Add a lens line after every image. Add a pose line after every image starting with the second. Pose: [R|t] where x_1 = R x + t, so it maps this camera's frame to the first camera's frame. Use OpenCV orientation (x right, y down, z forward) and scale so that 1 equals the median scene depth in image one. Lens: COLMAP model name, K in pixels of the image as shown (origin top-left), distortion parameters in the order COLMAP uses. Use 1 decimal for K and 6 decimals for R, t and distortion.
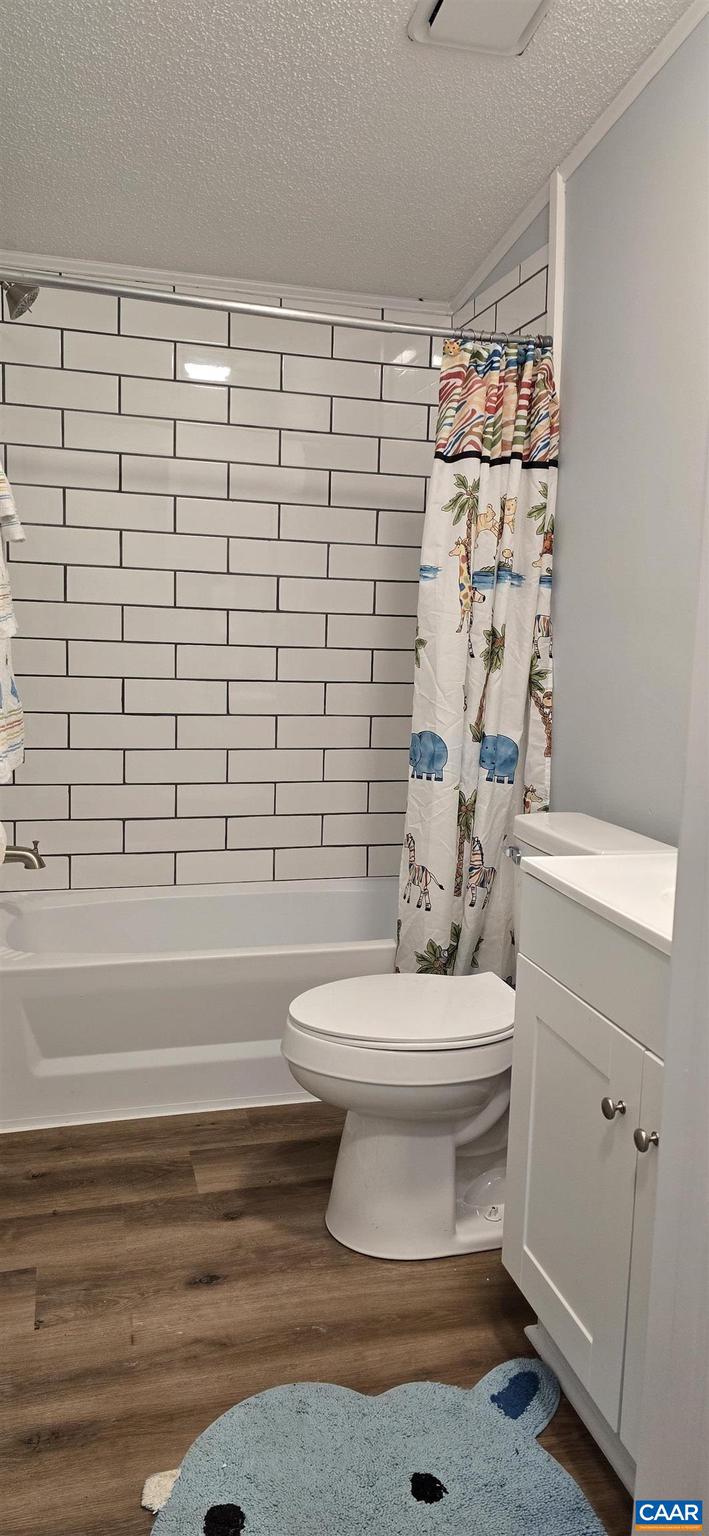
lens RADIAL K [[1002.7, 0, 354.5], [0, 1002.7, 765.5], [0, 0, 1]] dist [0.074132, -0.088278]
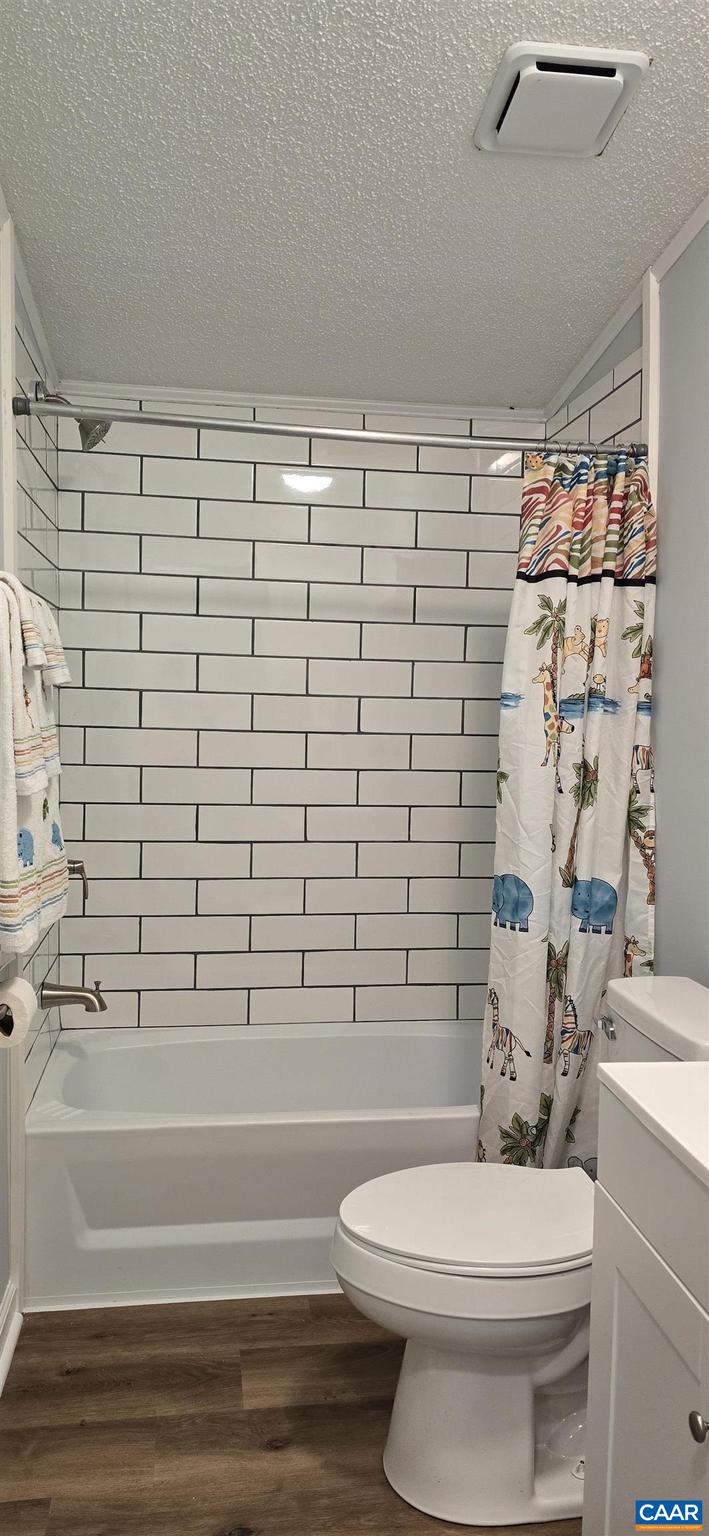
lens RADIAL K [[1002.7, 0, 354.5], [0, 1002.7, 765.5], [0, 0, 1]] dist [0.074132, -0.088278]
pose [[0.991349, -0.001145, -0.131244, 0.052896], [-0.009223, 0.996882, -0.078366, -0.060479], [0.130924, 0.078898, 0.988248, 0.085994]]
